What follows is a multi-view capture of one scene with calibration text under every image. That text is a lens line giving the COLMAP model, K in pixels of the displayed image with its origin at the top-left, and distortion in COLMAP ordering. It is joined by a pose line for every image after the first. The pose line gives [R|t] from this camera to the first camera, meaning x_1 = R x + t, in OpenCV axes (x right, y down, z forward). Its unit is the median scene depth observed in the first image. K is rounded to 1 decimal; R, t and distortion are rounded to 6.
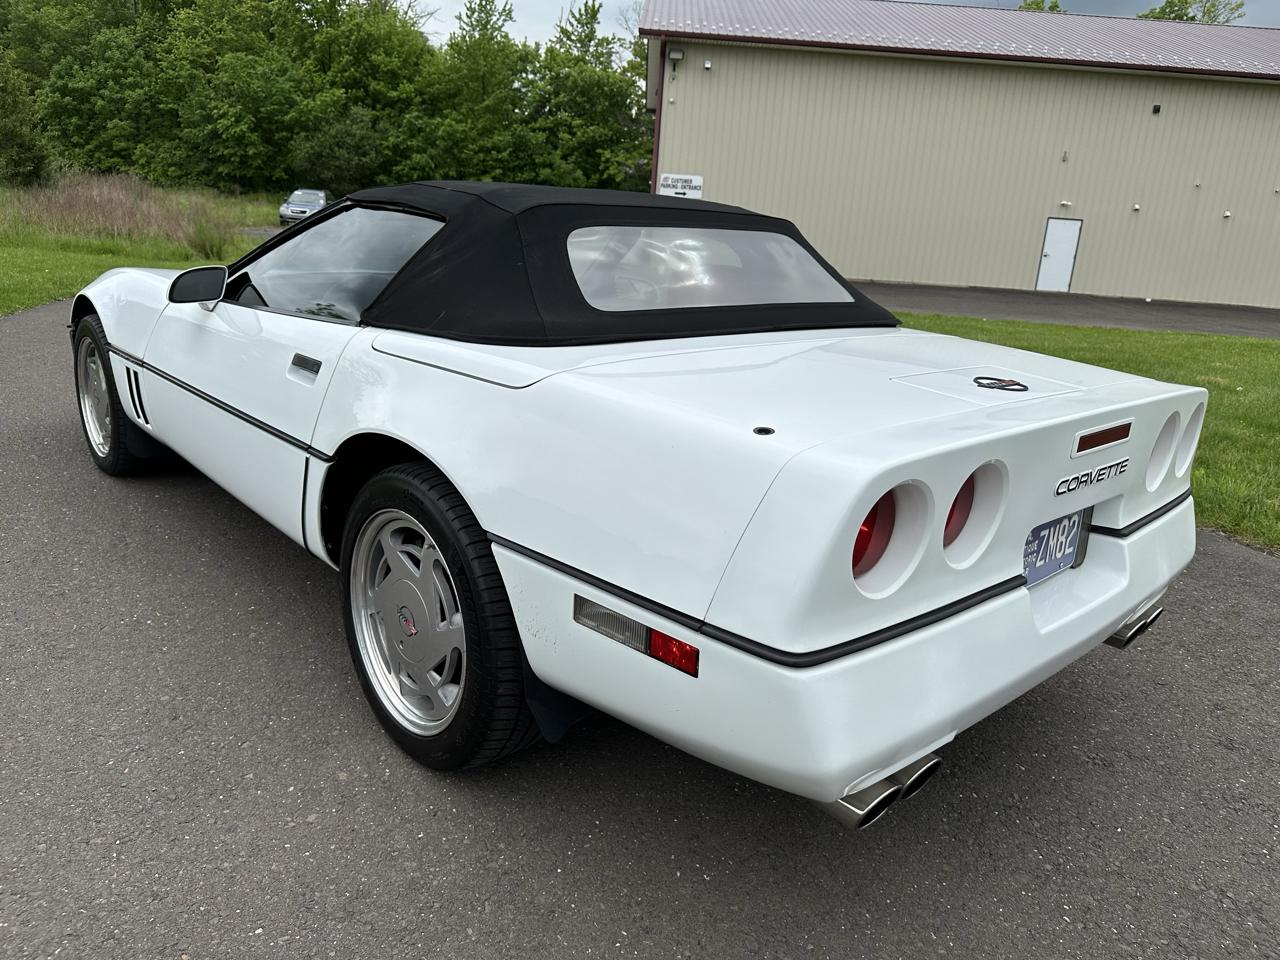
lens RADIAL K [[904.4, 0, 627.3], [0, 904.4, 488.5], [0, 0, 1]] dist [0.055075, -0.116919]
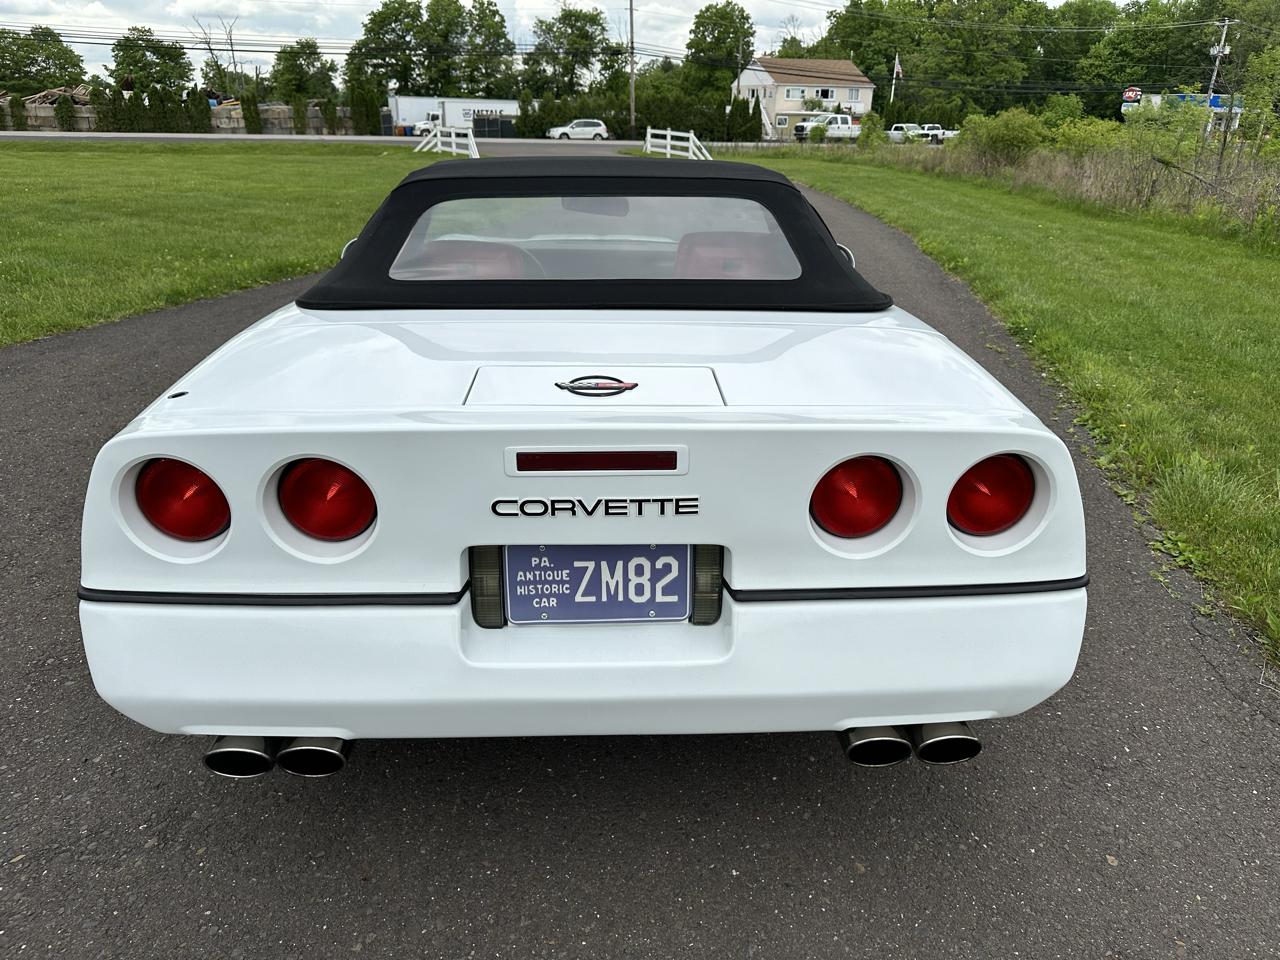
lens RADIAL K [[912.9, 0, 646.8], [0, 912.9, 479.5], [0, 0, 1]] dist [0.007525, -0.008162]
pose [[0.769553, 0.167793, -0.616145, 0.965733], [-0.145162, 0.985567, 0.087091, -0.107004], [0.621865, 0.022420, 0.782803, 0.345995]]
